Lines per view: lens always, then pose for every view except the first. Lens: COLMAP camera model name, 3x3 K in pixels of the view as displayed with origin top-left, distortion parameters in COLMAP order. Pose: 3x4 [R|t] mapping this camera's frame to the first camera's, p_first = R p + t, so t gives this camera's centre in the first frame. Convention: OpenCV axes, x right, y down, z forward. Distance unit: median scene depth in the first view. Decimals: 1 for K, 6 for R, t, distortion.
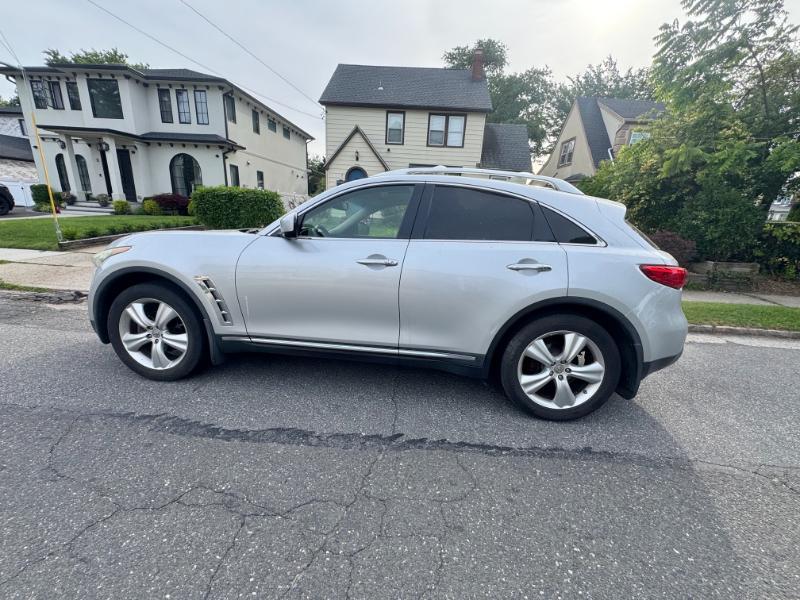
lens RADIAL K [[319.7, 0, 400.0], [0, 319.7, 300.0], [0, 0, 1]] dist [-0.002422, -0.000109]
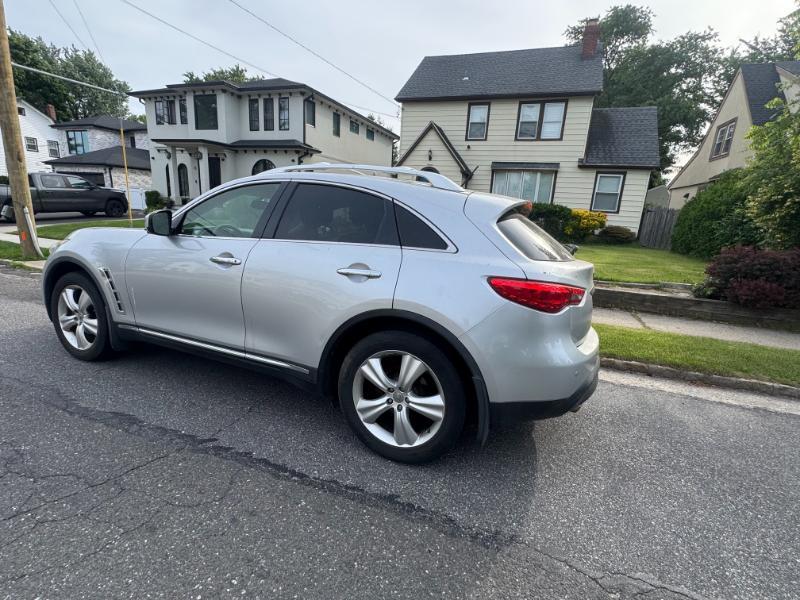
lens RADIAL K [[374.5, 0, 400.0], [0, 374.5, 300.0], [0, 0, 1]] dist [-0.001753, -0.000380]
pose [[0.956686, 0.070758, -0.282391, 0.106014], [-0.086201, 0.995365, -0.042626, 0.000738], [0.278066, 0.065122, 0.958352, 0.007105]]
